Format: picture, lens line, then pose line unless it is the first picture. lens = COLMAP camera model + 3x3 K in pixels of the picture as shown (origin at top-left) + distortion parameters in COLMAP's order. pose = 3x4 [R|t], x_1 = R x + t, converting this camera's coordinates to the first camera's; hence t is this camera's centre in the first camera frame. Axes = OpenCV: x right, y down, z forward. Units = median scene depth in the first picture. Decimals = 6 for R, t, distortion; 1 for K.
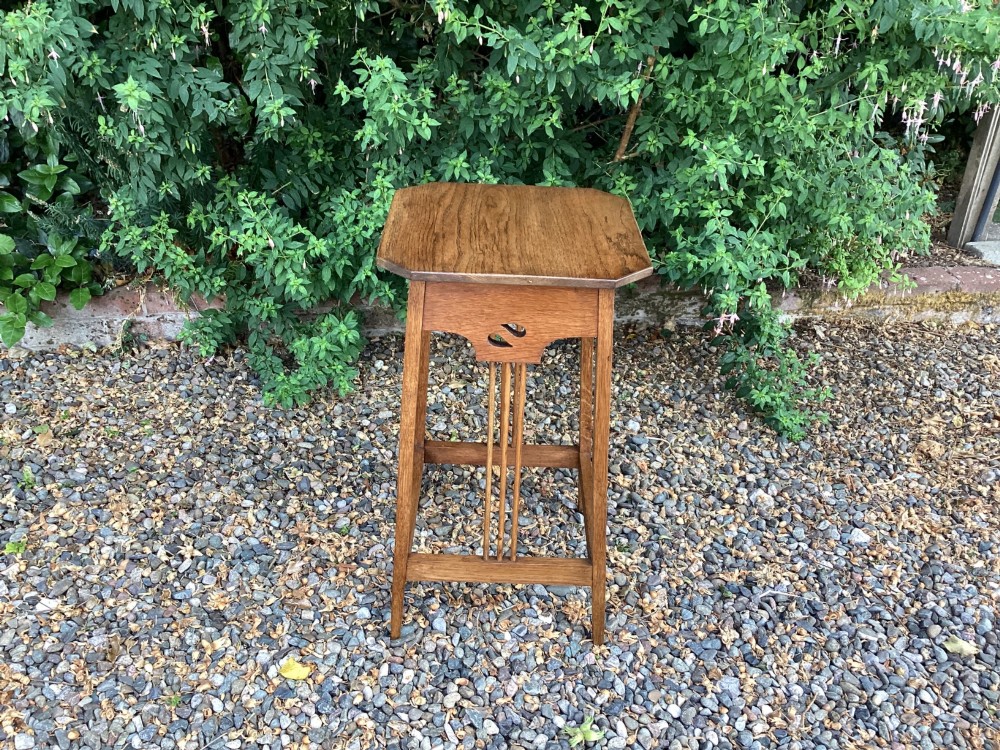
lens RADIAL K [[908.9, 0, 508.3], [0, 908.9, 366.4], [0, 0, 1]] dist [-0.009063, 0.000000]
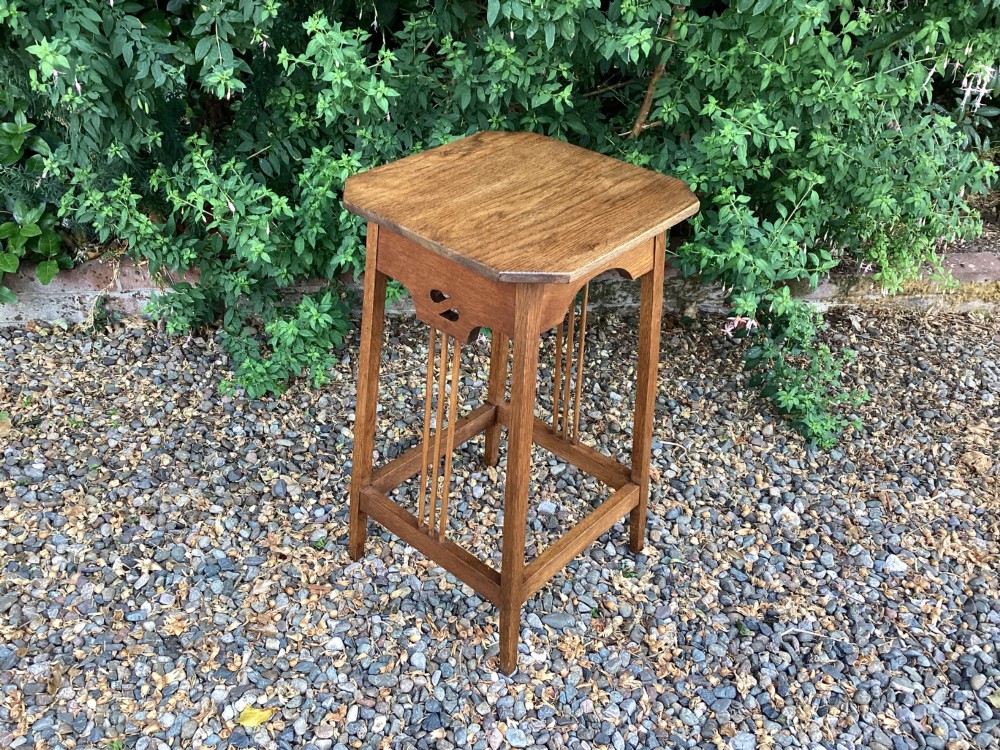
lens RADIAL K [[908.9, 0, 503.3], [0, 908.9, 379.8], [0, 0, 1]] dist [-0.009063, 0.000000]
pose [[0.999404, 0.024007, -0.024814, 0.019557], [-0.022482, 0.997946, 0.059990, -0.040149], [0.026203, -0.059396, 0.997891, 0.112027]]
